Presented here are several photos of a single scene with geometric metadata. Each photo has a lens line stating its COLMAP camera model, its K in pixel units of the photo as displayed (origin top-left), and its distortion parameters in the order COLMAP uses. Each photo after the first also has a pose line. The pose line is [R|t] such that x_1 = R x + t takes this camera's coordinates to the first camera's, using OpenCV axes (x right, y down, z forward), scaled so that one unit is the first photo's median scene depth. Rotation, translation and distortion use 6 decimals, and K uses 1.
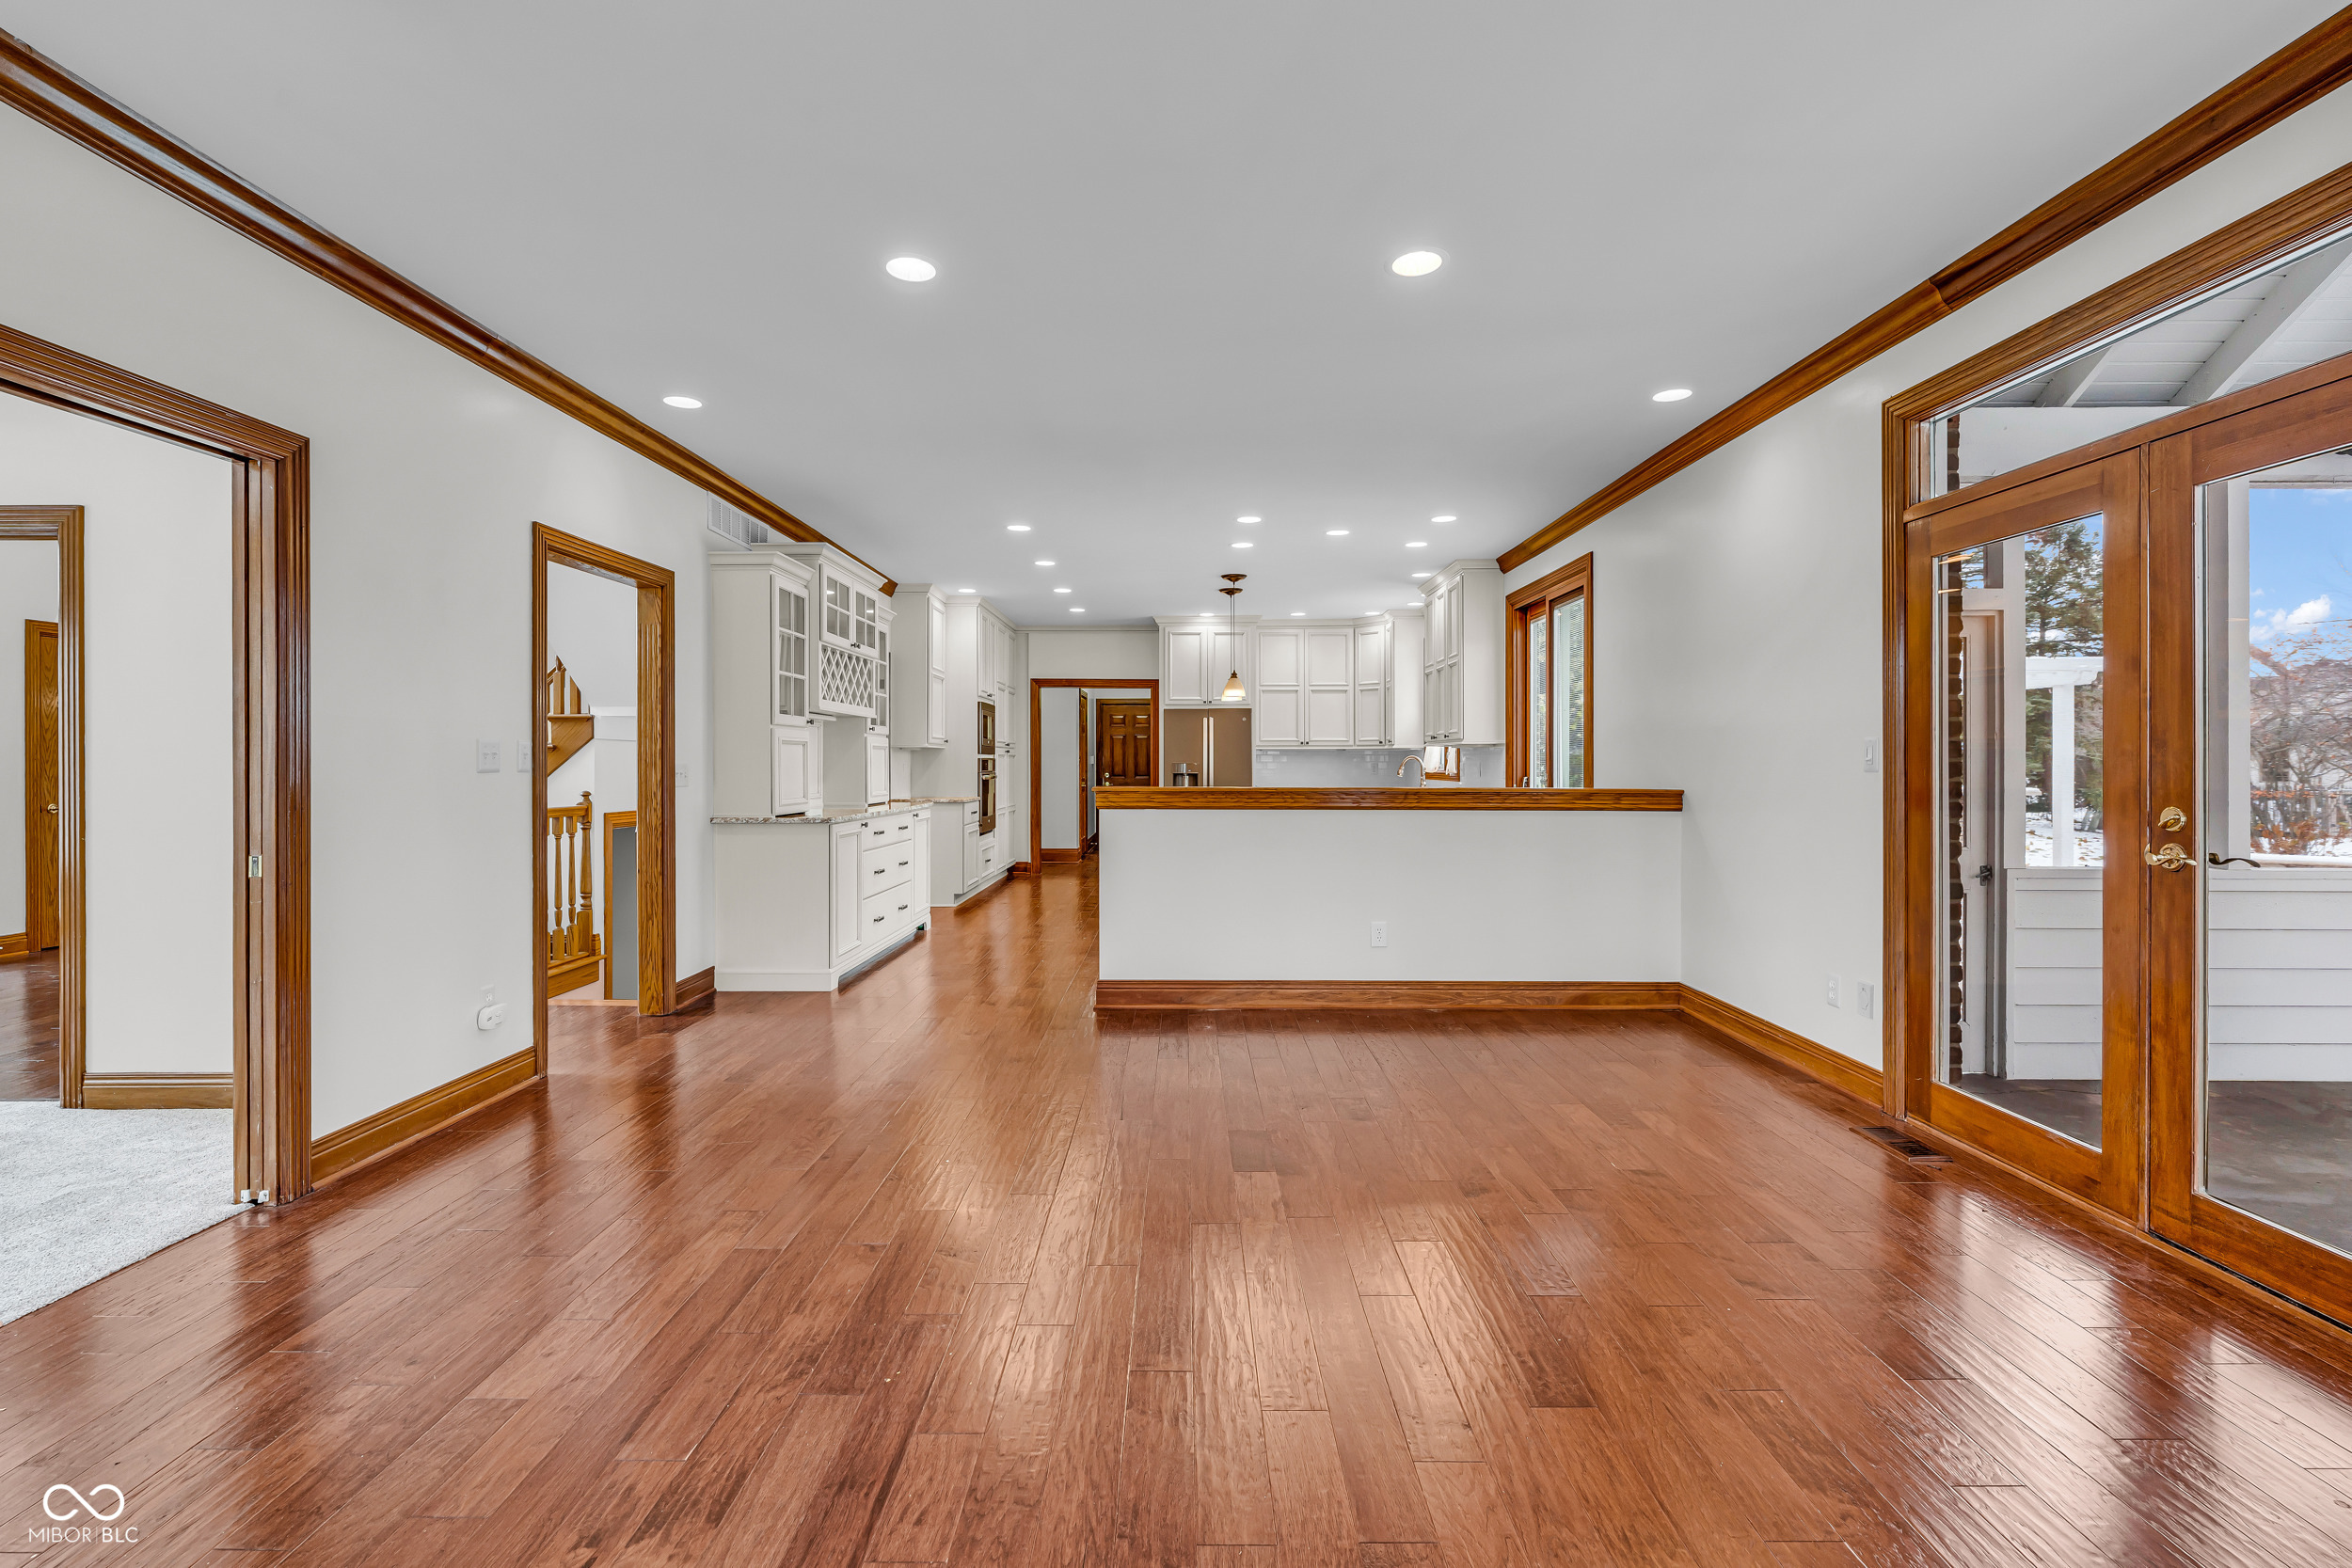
lens RADIAL K [[1061.4, 0, 1180.3], [0, 1061.4, 758.6], [0, 0, 1]] dist [-0.010517, 0.004833]
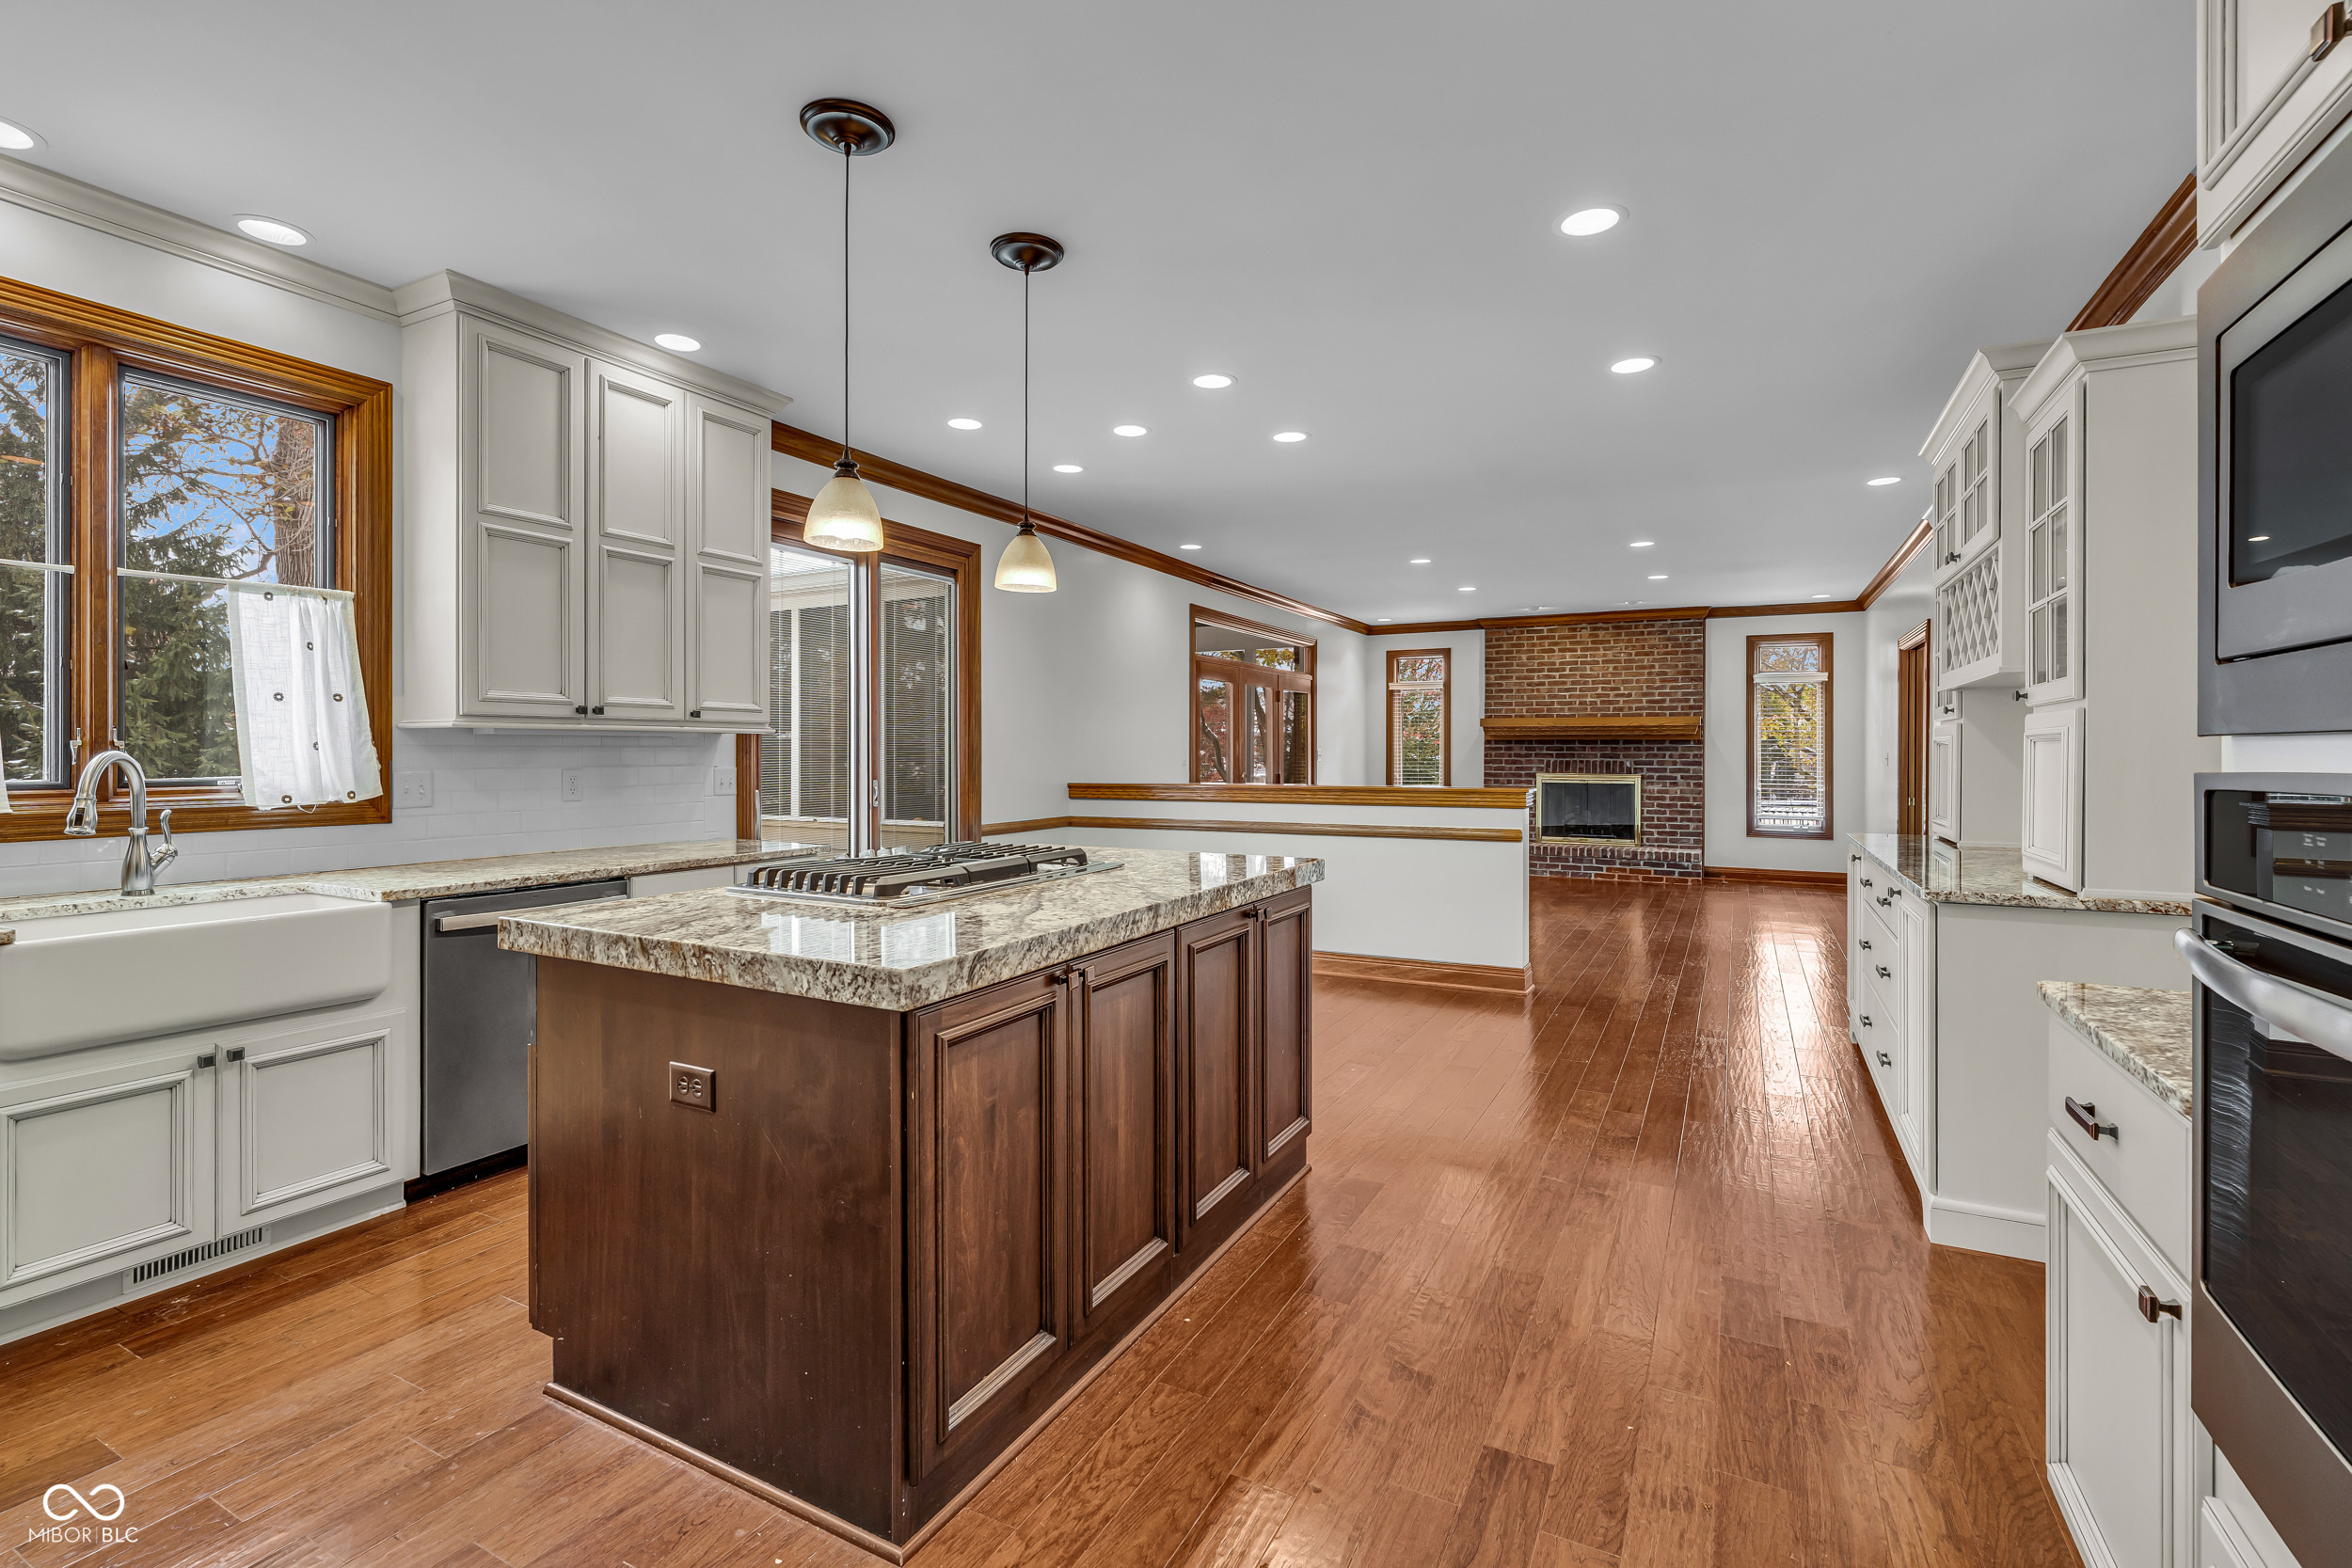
lens RADIAL K [[1061.4, 0, 1170.2], [0, 1061.4, 751.8], [0, 0, 1]] dist [-0.010517, 0.004833]
pose [[-0.883532, -0.000858, 0.468370, -0.146839], [-0.003114, 0.999987, -0.004042, -0.002501], [-0.468360, -0.005029, -0.883523, 1.196995]]
